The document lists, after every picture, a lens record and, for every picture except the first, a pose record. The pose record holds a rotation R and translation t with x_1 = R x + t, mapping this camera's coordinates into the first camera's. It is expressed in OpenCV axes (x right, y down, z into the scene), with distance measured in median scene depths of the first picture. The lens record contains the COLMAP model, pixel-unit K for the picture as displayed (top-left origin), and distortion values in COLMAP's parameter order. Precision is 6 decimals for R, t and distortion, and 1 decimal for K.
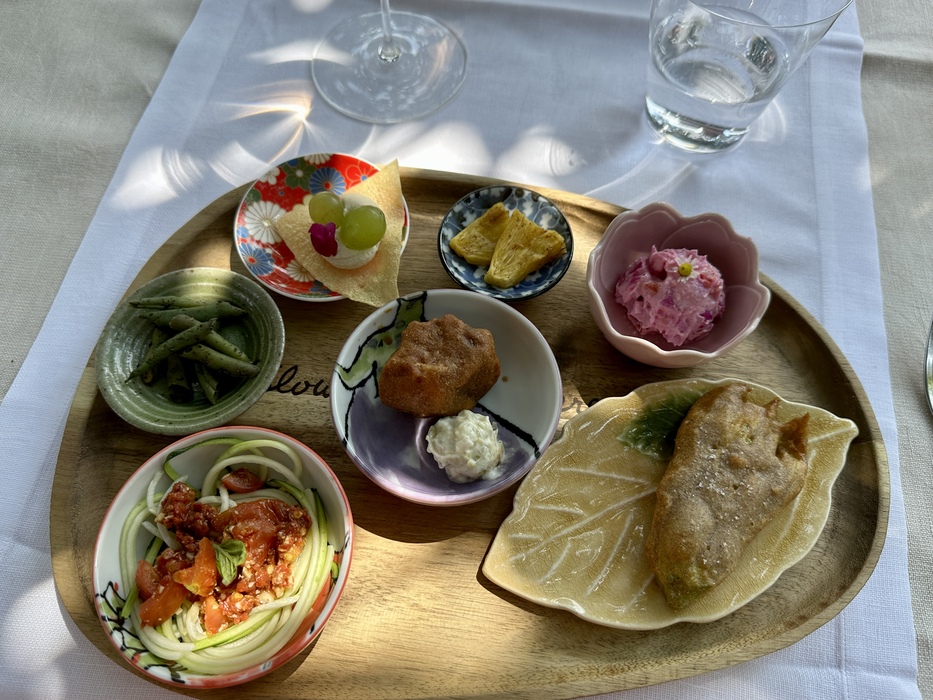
lens RADIAL K [[701.2, 0, 466.5], [0, 701.2, 350.0], [0, 0, 1]] dist [0.097252, -0.203707]
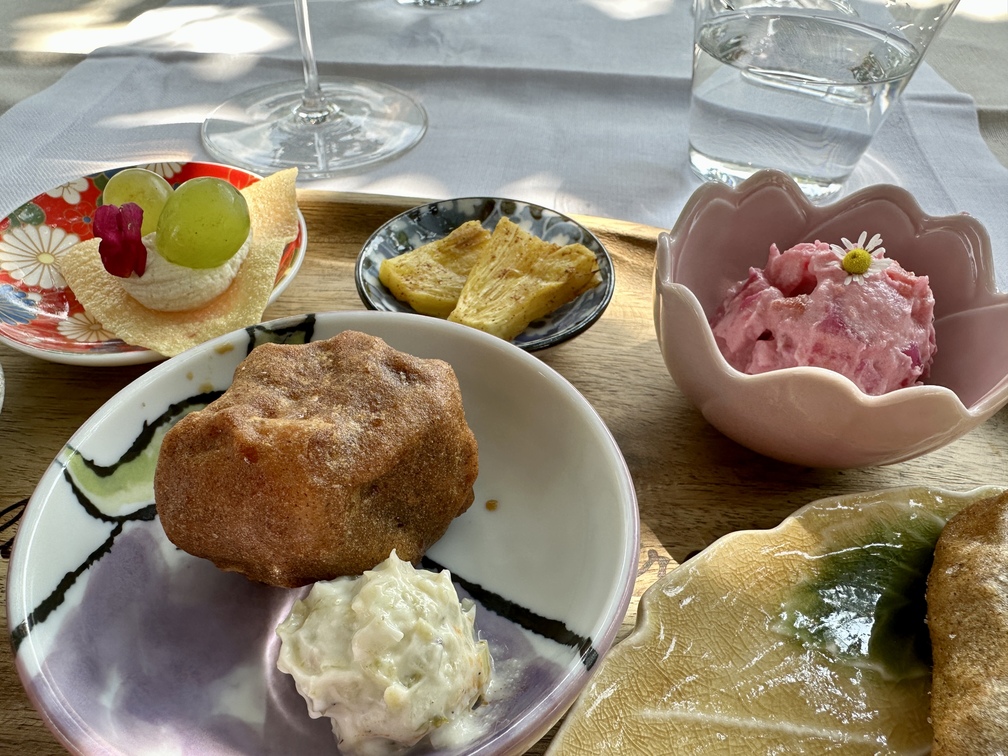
lens RADIAL K [[699.9, 0, 484.9], [0, 699.9, 430.3], [0, 0, 1]] dist [-0.006913, -0.002871]
pose [[0.999160, -0.018236, 0.036702, 0.037632], [0.028366, 0.954093, -0.298165, 0.133431], [-0.029580, 0.298955, 0.953809, 0.602122]]
